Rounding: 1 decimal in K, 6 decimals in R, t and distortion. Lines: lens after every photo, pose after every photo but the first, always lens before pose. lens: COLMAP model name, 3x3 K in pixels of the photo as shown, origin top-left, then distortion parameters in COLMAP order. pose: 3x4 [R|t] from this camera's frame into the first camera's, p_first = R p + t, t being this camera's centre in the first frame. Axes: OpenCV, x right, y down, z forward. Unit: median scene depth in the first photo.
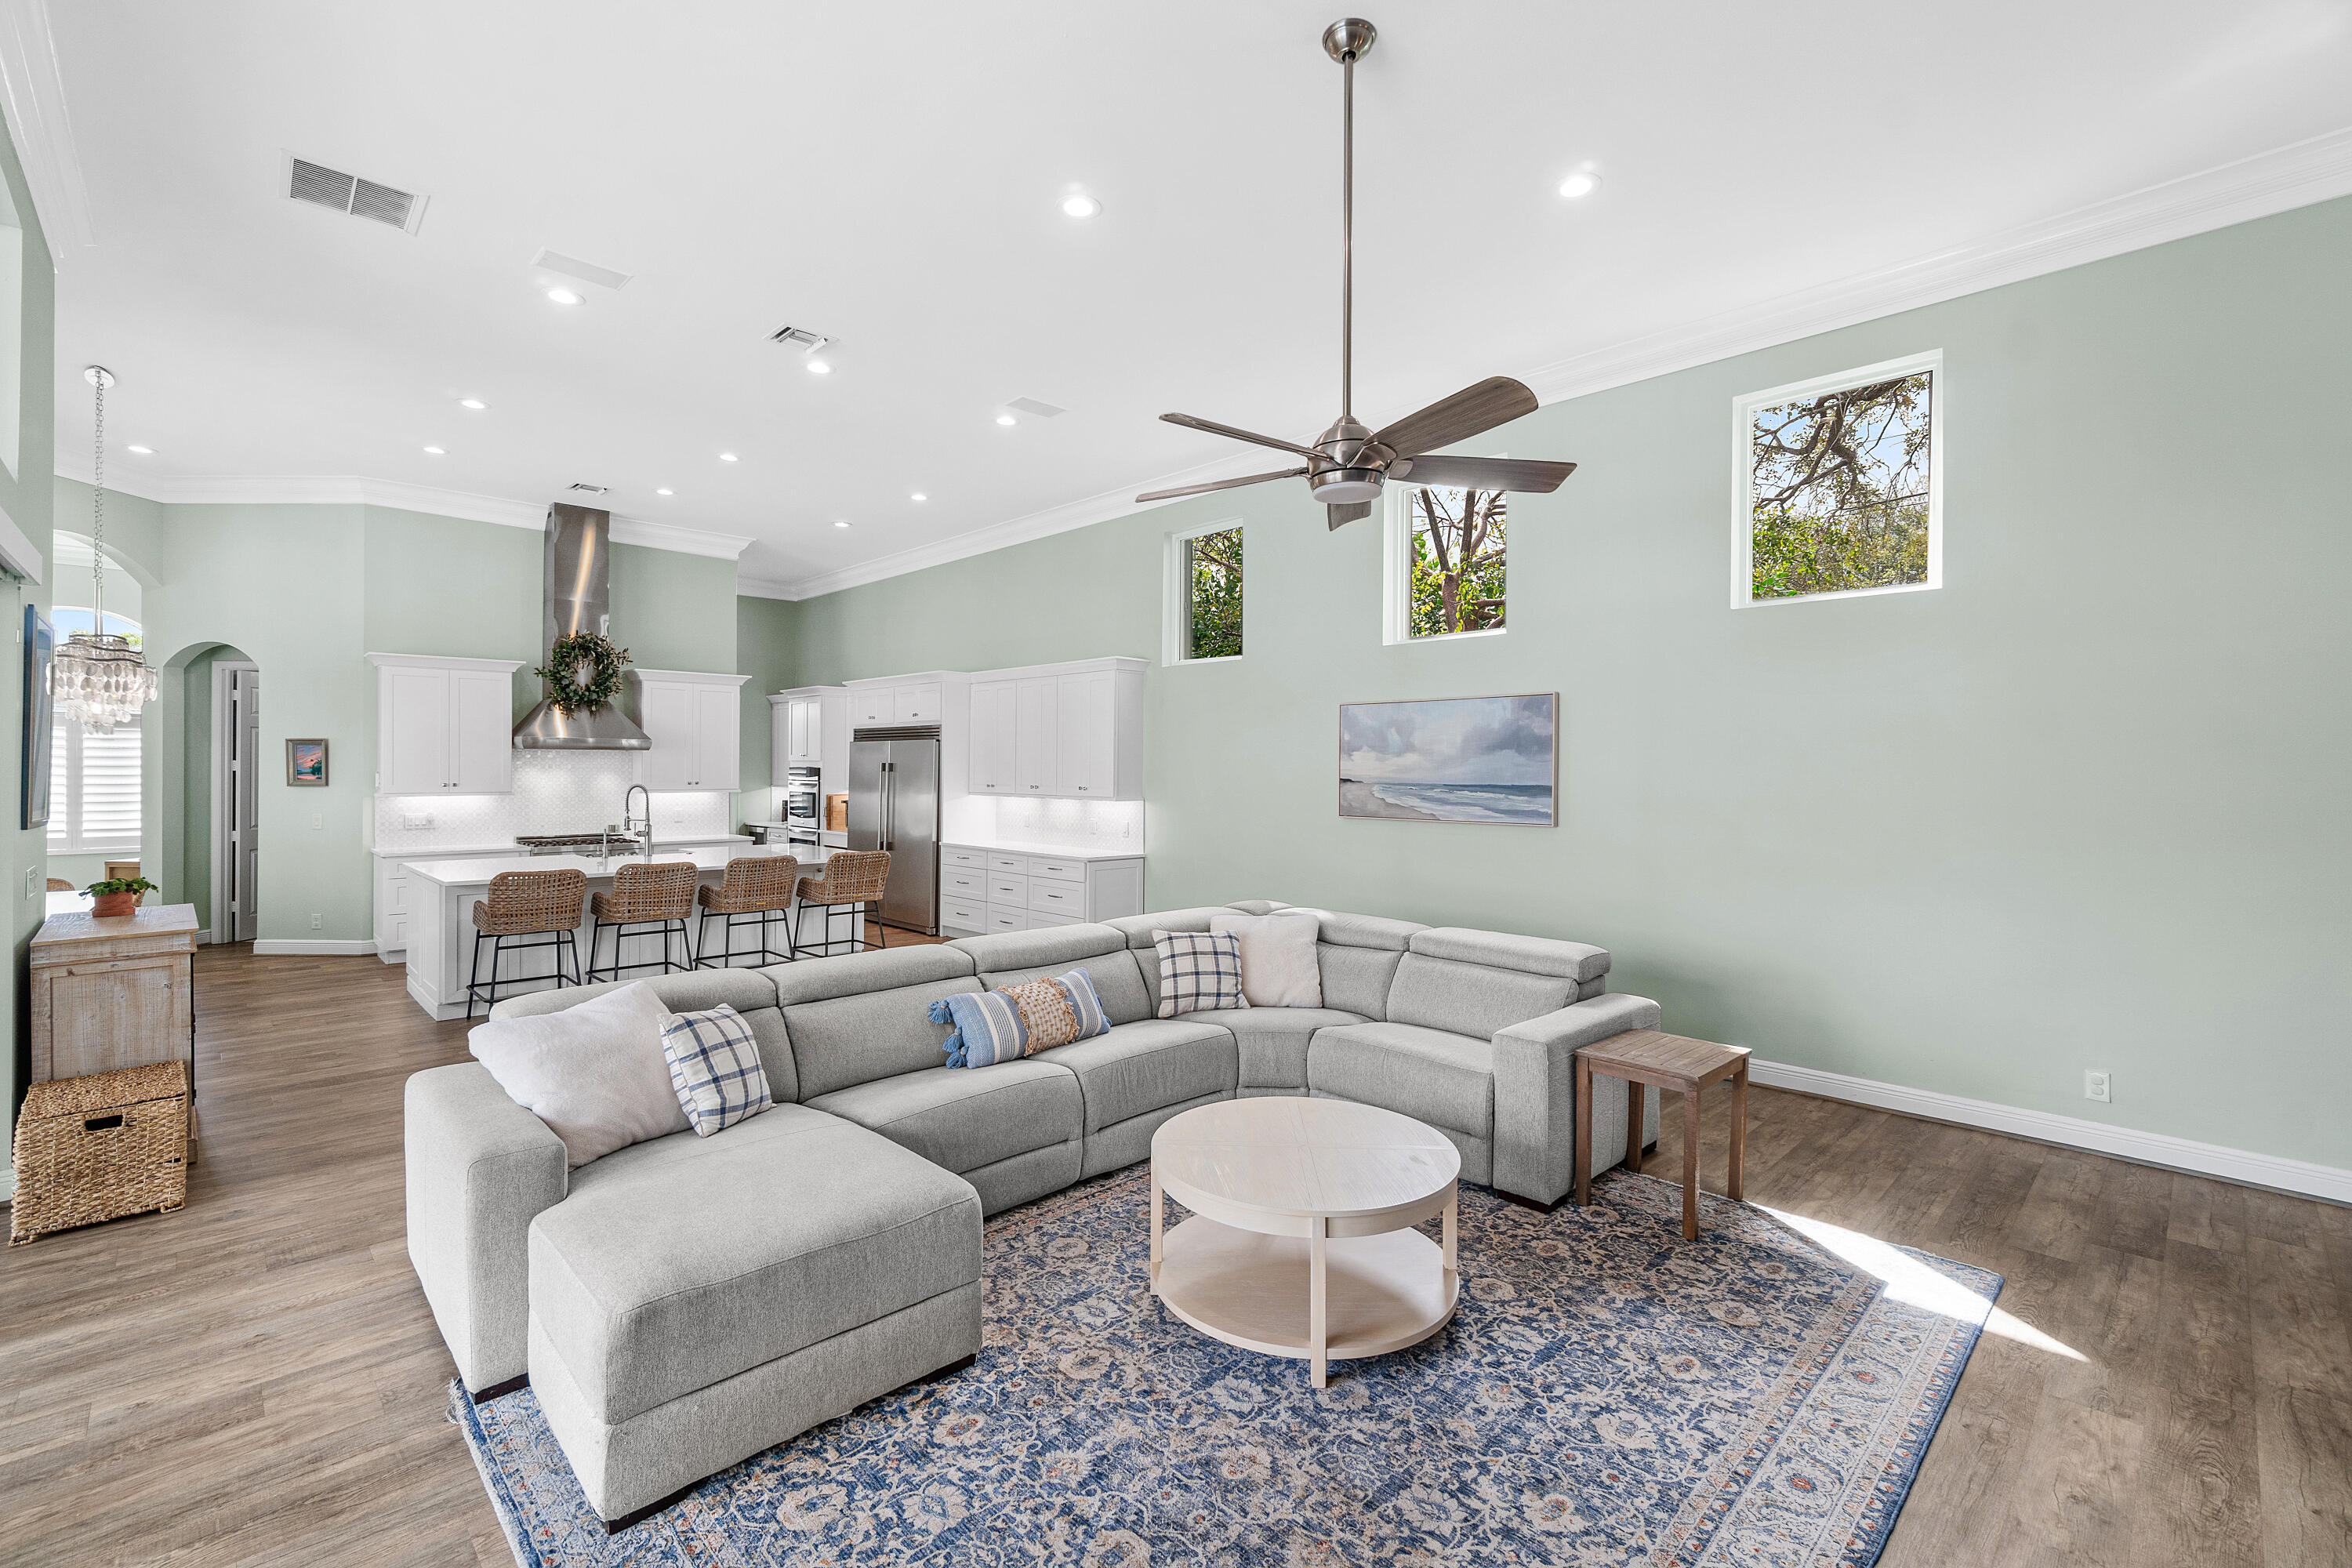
lens RADIAL K [[1019.9, 0, 1172.6], [0, 1019.9, 772.7], [0, 0, 1]] dist [-0.002610, -0.000063]
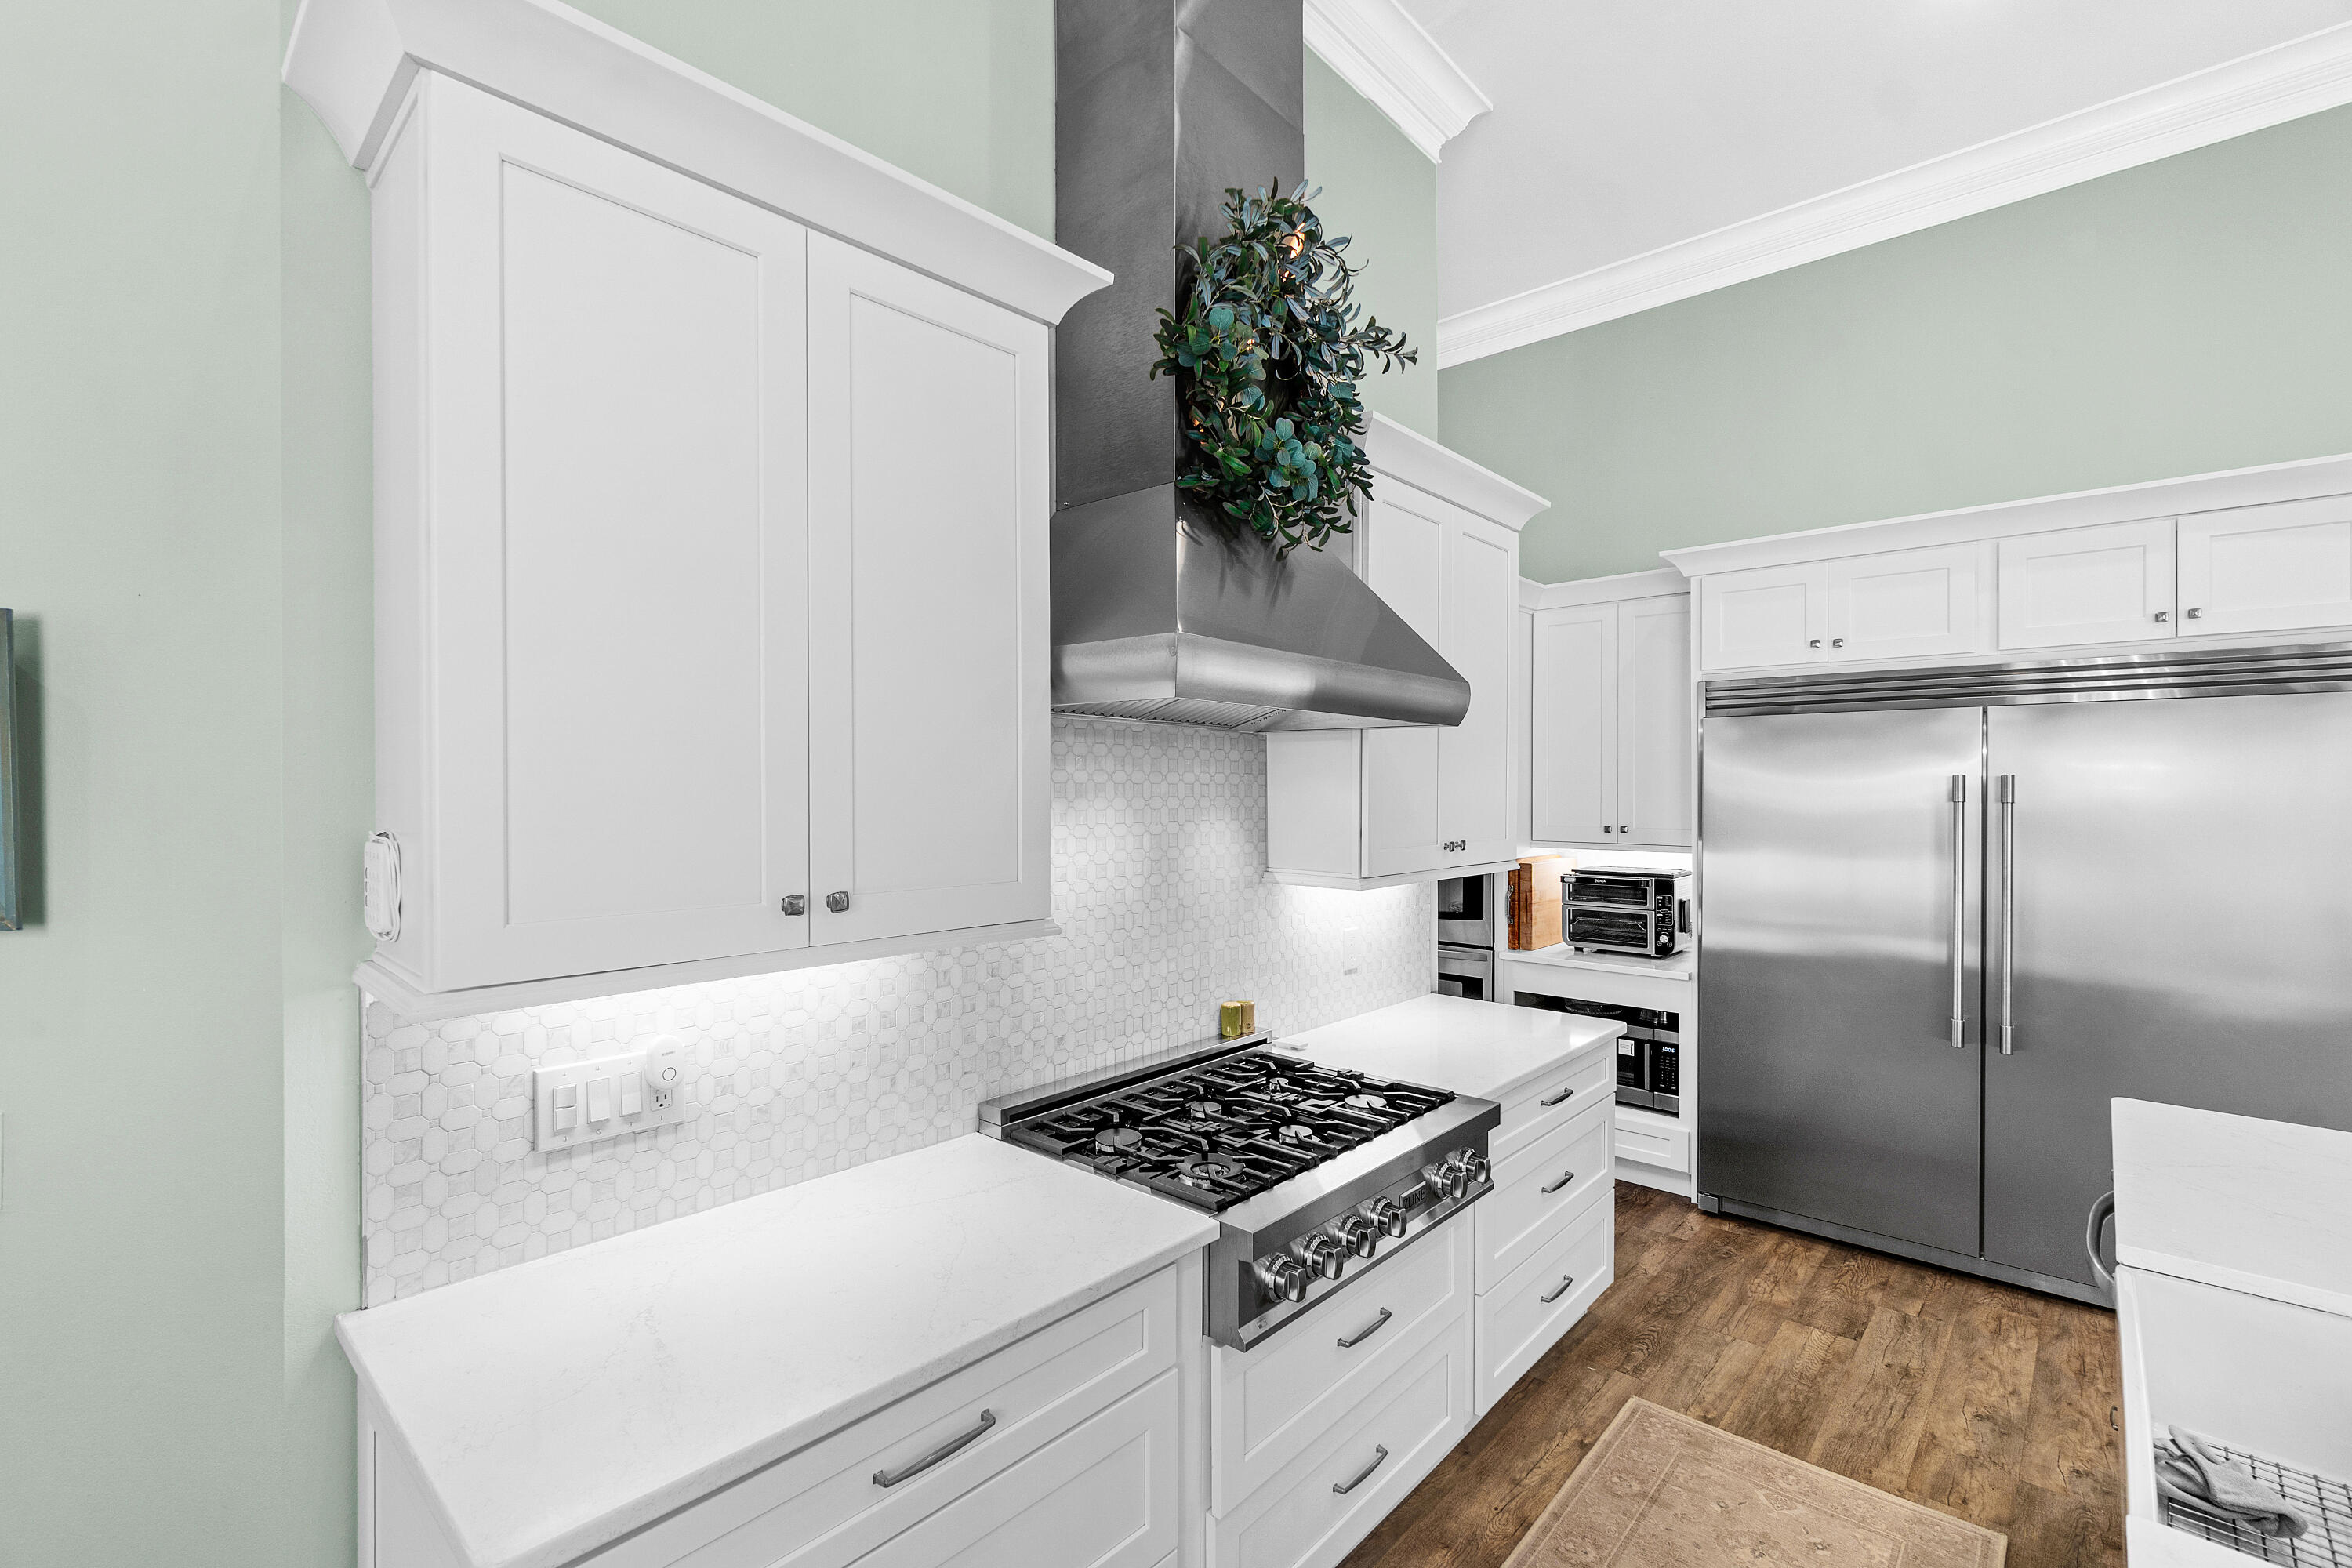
lens RADIAL K [[1030.4, 0, 1157.9], [0, 1030.4, 798.2], [0, 0, 1]] dist [-0.002445, -0.000332]
pose [[0.998215, -0.002976, 0.059647, -0.659039], [0.002641, 0.999980, 0.005697, -0.006374], [-0.059663, -0.005530, 0.998203, 0.819978]]
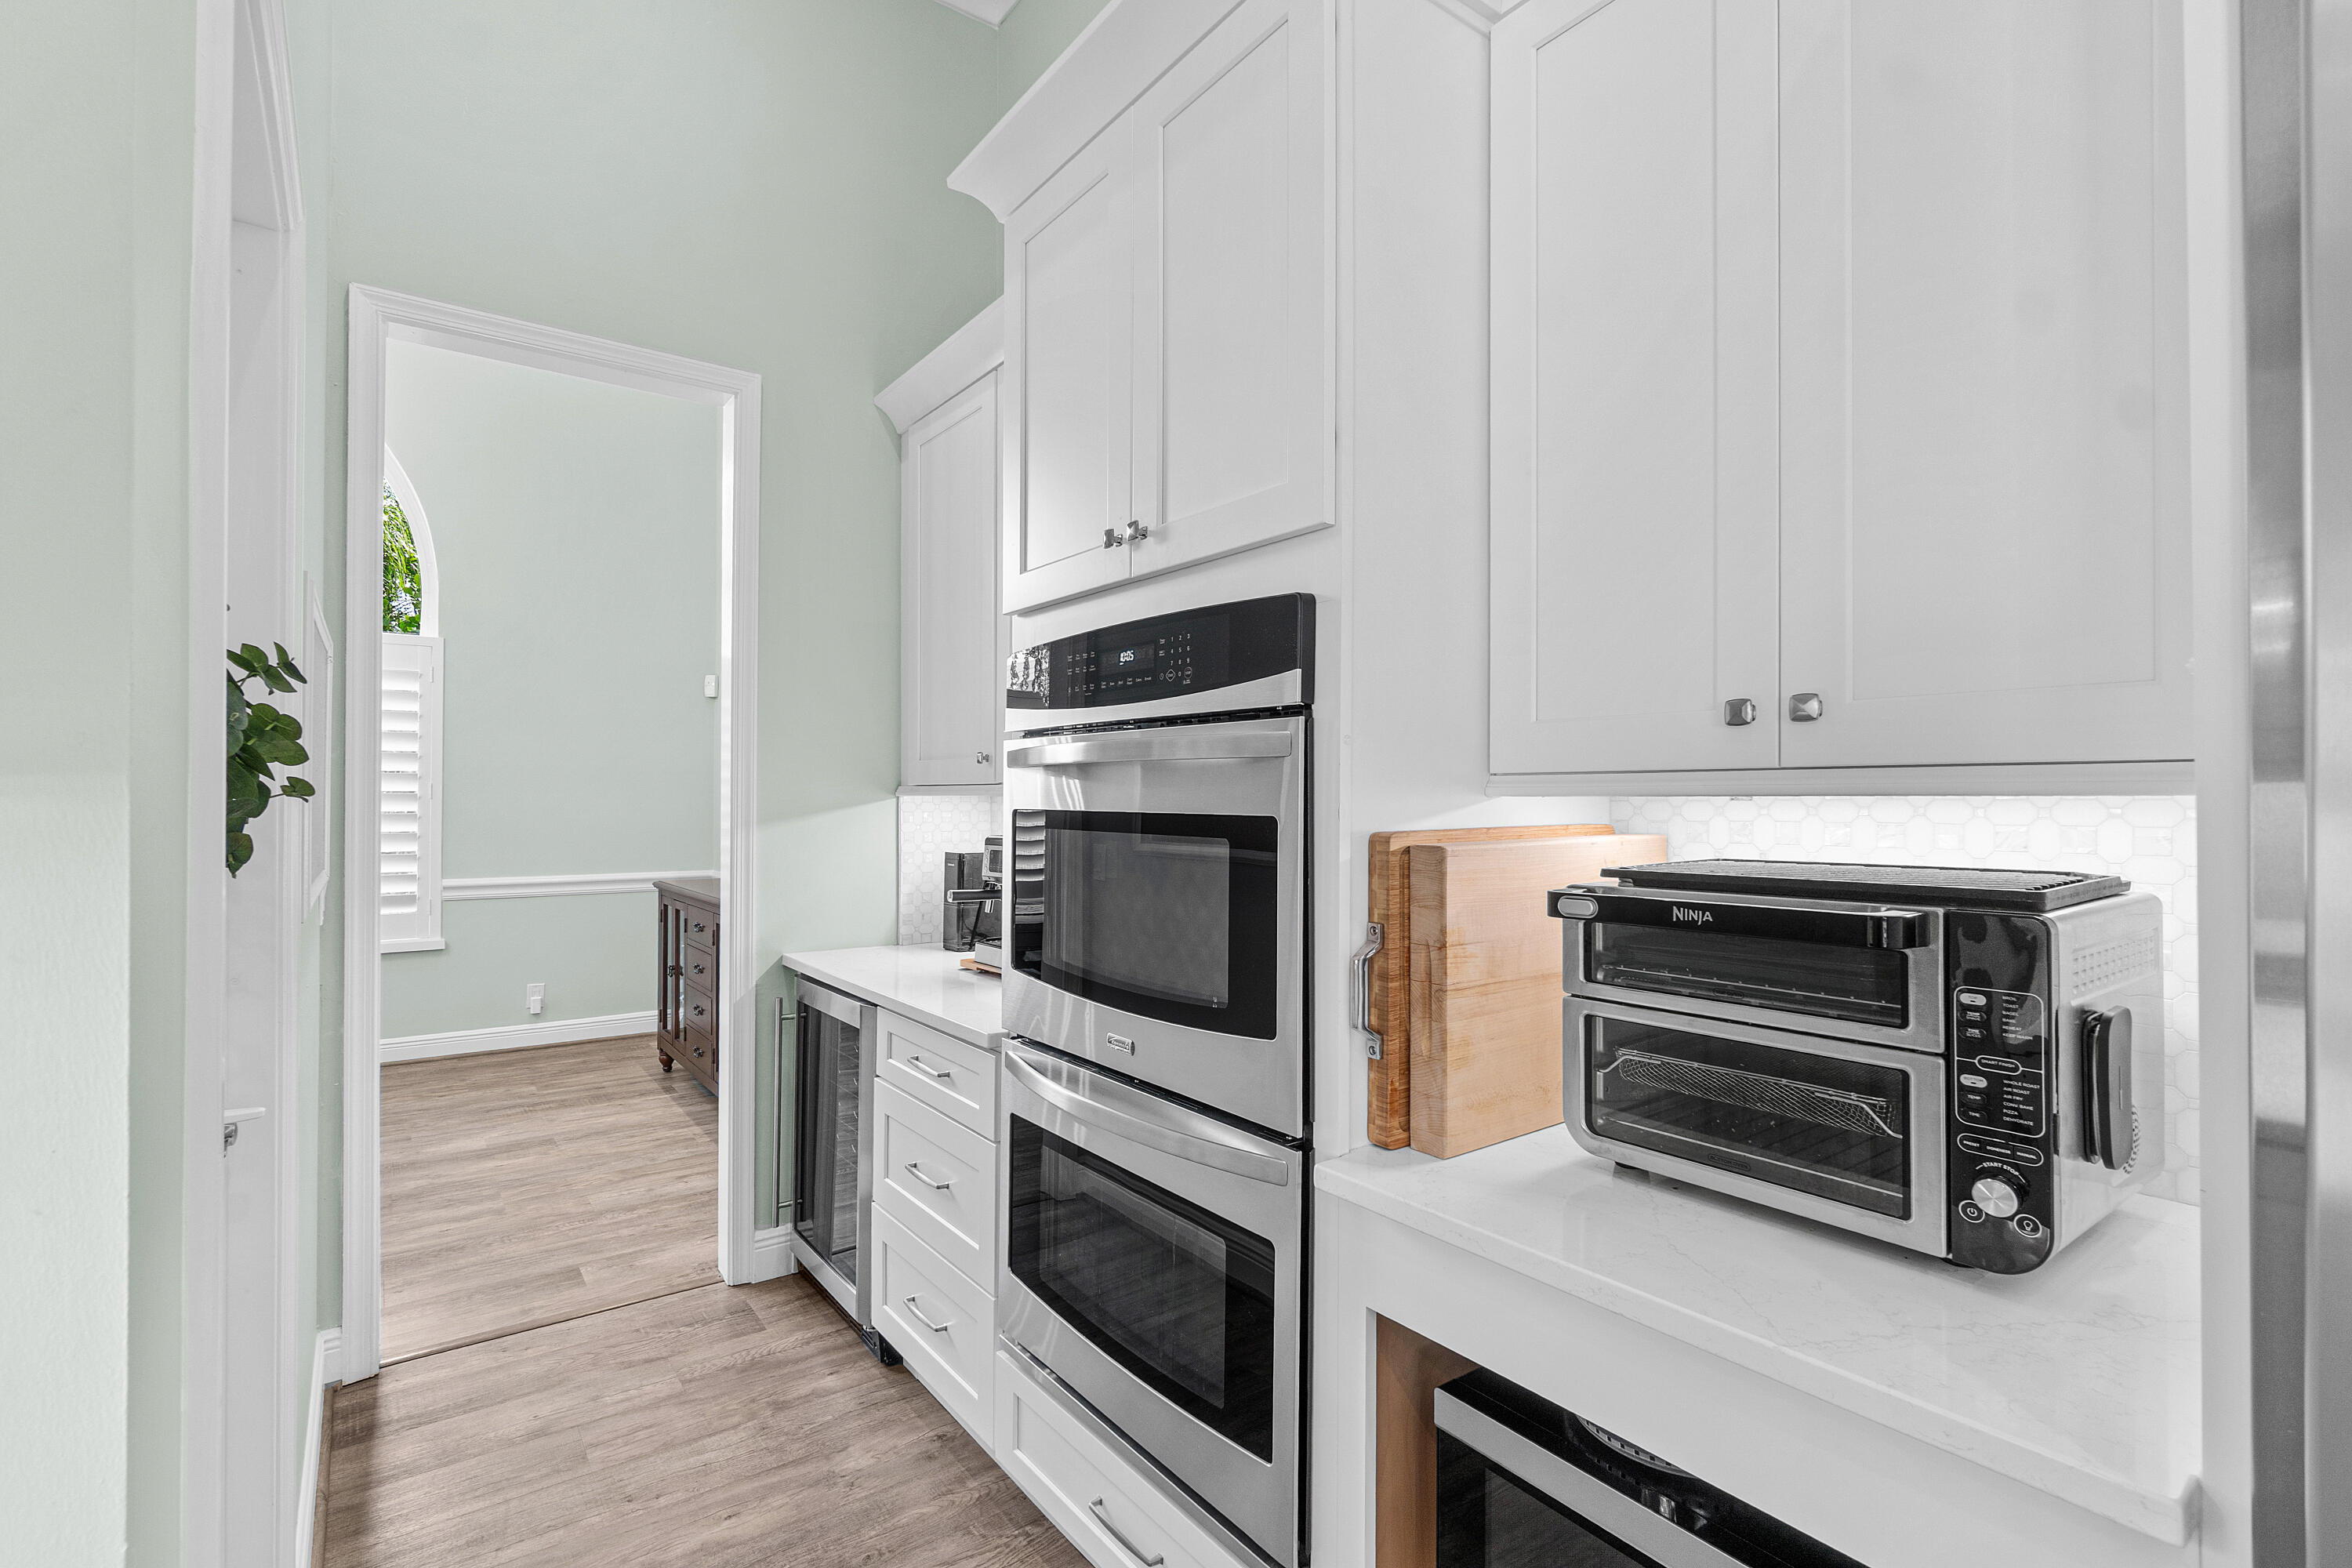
lens RADIAL K [[1066.7, 0, 1133.9], [0, 1066.7, 806.8], [0, 0, 1]] dist [-0.000564, 0.000025]
pose [[0.987948, -0.003124, -0.154753, -0.461126], [0.002582, 0.999990, -0.003701, 0.024849], [0.154763, 0.003257, 0.987946, 1.170204]]
